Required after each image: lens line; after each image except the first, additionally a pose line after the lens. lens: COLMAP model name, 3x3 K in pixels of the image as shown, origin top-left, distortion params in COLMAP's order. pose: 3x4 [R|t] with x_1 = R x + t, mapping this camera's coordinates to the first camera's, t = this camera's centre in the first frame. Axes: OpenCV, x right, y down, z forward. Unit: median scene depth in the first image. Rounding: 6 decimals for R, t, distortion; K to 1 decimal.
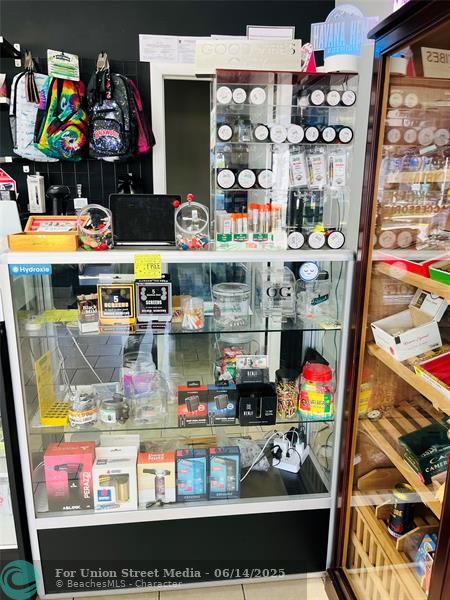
lens RADIAL K [[457.1, 0, 224.3], [0, 457.1, 299.7], [0, 0, 1]] dist [0.038425, -0.051455]
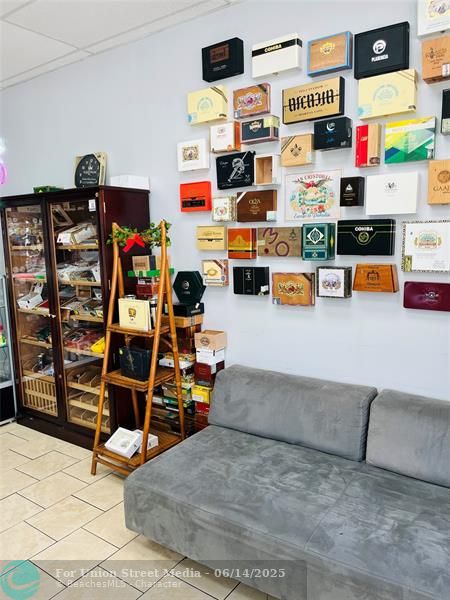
lens RADIAL K [[457.1, 0, 225.6], [0, 457.1, 300.7], [0, 0, 1]] dist [0.038425, -0.051455]
pose [[0.672026, -0.128418, 0.729307, -0.743829], [0.209881, 0.977495, -0.021278, 0.333479], [-0.710162, 0.167367, 0.683855, -1.544876]]
